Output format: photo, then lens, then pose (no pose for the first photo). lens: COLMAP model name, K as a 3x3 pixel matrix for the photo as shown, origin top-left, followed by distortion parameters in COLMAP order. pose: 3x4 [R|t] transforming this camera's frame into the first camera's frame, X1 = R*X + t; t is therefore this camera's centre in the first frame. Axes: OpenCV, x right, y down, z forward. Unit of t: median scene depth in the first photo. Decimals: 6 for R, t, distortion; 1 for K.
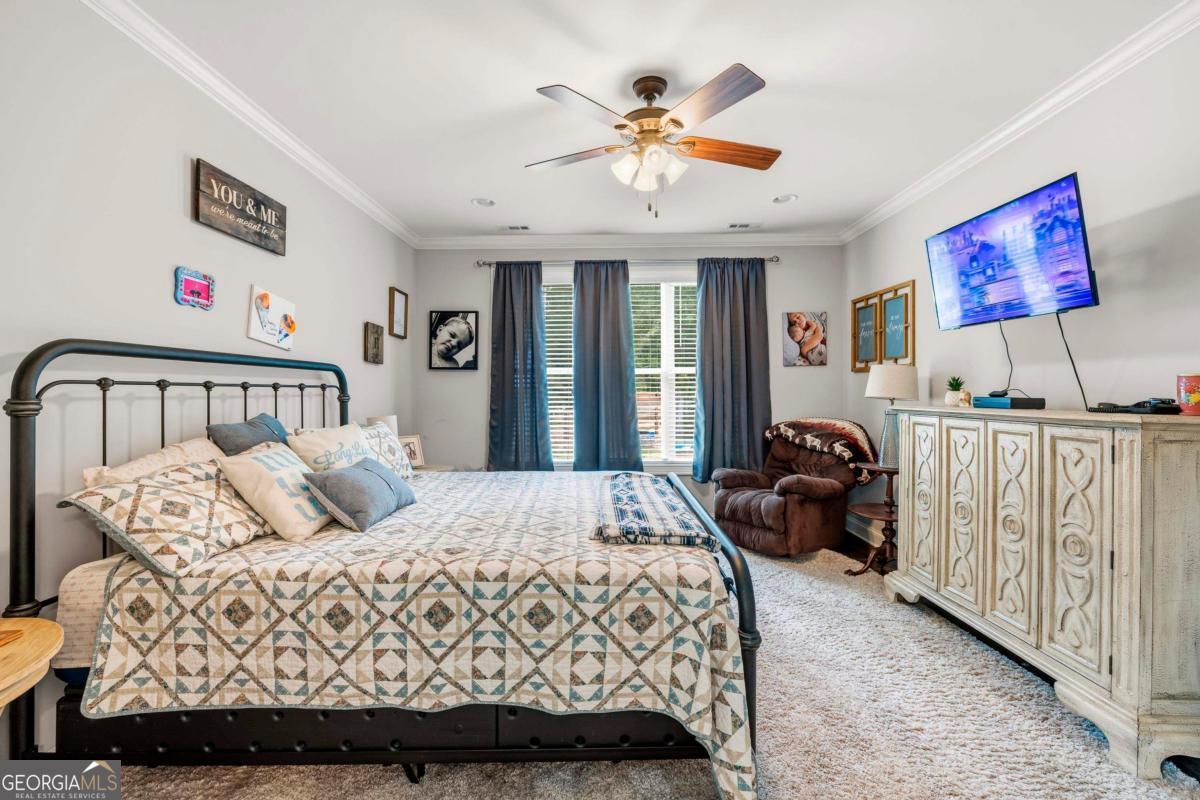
lens RADIAL K [[506.2, 0, 592.4], [0, 506.2, 392.3], [0, 0, 1]] dist [-0.002609, 0.000394]
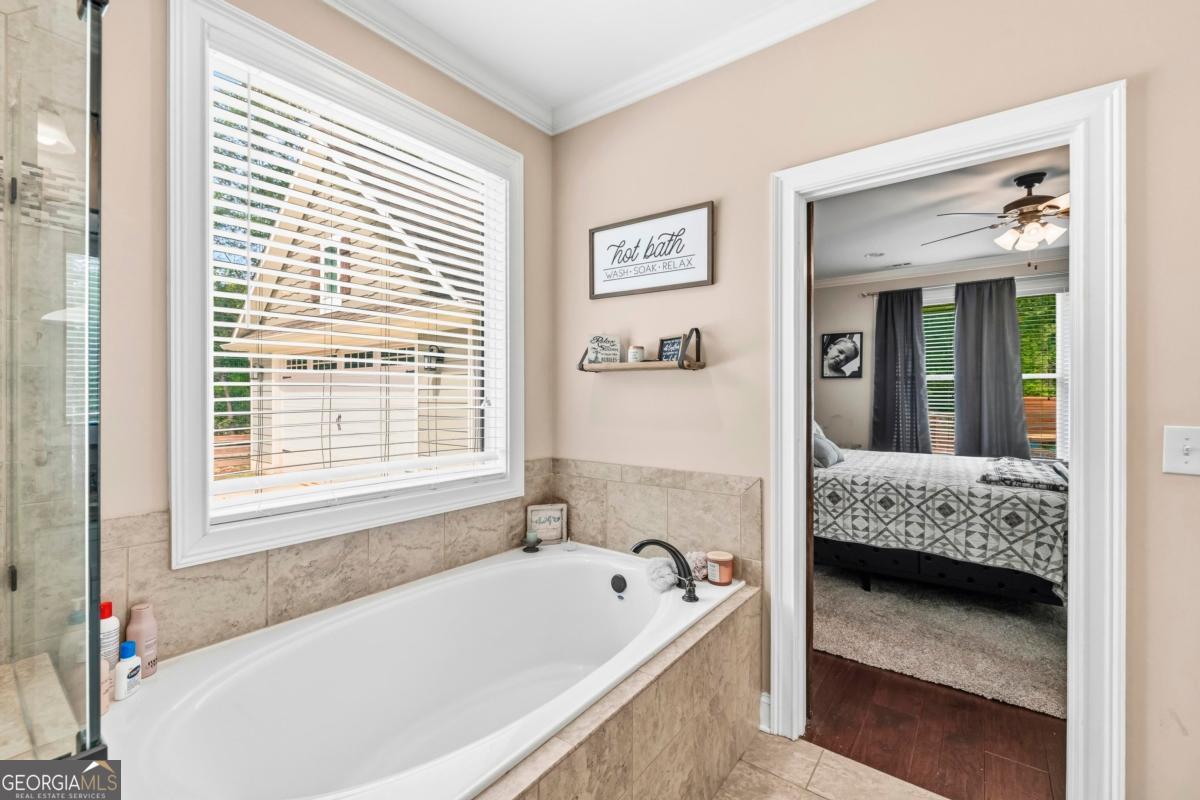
lens RADIAL K [[506.2, 0, 593.3], [0, 506.2, 394.4], [0, 0, 1]] dist [-0.002609, 0.000394]
pose [[0.803740, 0.003667, -0.594970, -0.020899], [-0.004856, 0.999988, -0.000396, 0.001994], [0.594961, 0.003207, 0.803748, -0.756806]]
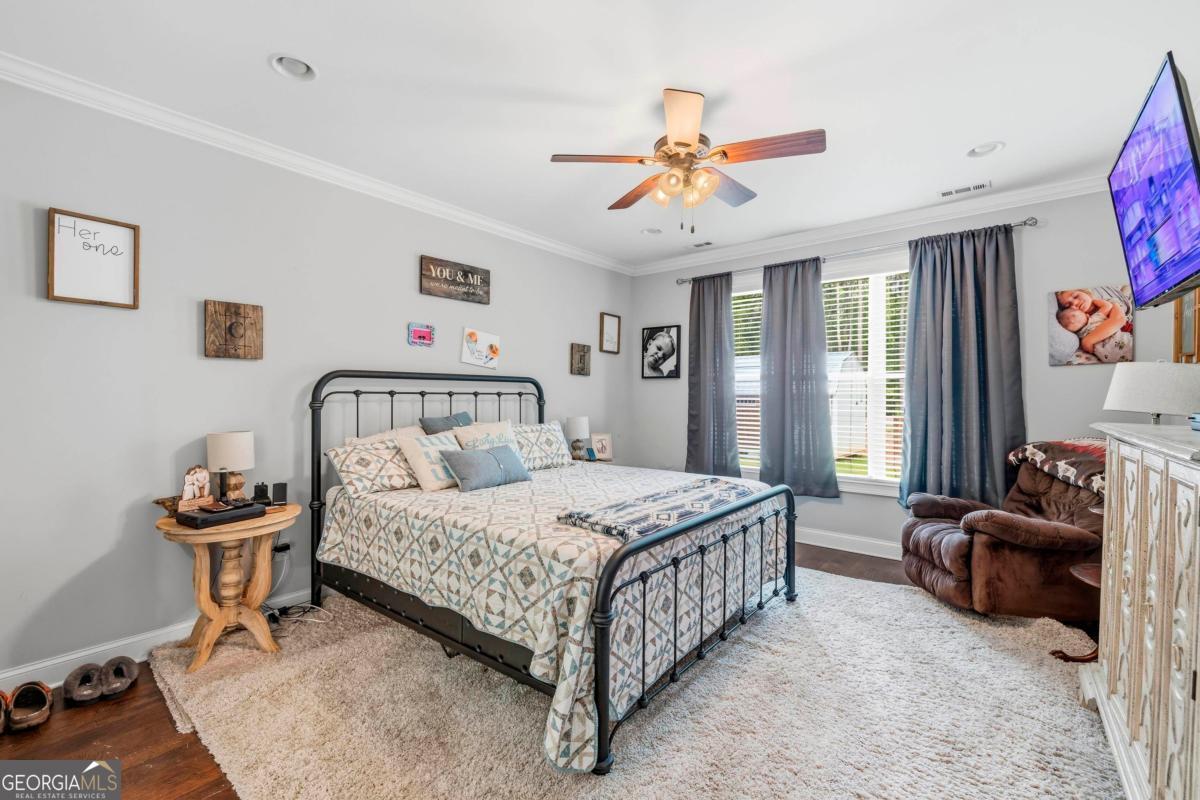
lens RADIAL K [[506.2, 0, 607.7], [0, 506.2, 399.8], [0, 0, 1]] dist [-0.002609, 0.000394]
pose [[0.790076, 0.008867, -0.612944, 0.575388], [-0.005836, 0.999959, 0.006944, -0.007124], [0.612981, -0.001909, 0.790096, 0.059759]]
